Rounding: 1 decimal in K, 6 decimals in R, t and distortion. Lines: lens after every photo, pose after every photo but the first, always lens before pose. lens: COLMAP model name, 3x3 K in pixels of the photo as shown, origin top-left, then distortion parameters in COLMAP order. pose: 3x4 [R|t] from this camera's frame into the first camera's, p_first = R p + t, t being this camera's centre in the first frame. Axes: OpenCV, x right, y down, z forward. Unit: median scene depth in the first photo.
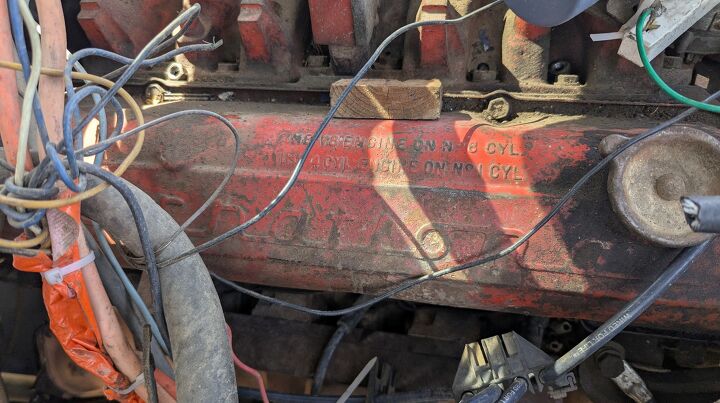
lens RADIAL K [[474.5, 0, 360.3], [0, 474.5, 217.5], [0, 0, 1]] dist [0.001581, -0.000322]
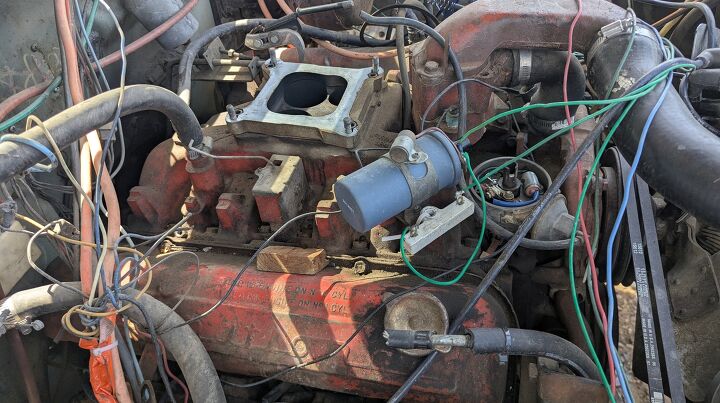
lens RADIAL K [[549.0, 0, 360.0], [0, 549.0, 201.5], [0, 0, 1]] dist [0.006257, -0.043505]
pose [[0.993116, 0.027773, -0.113799, 0.583538], [-0.052471, 0.974044, -0.220191, -0.035554], [0.104730, 0.224646, 0.968796, -1.057410]]
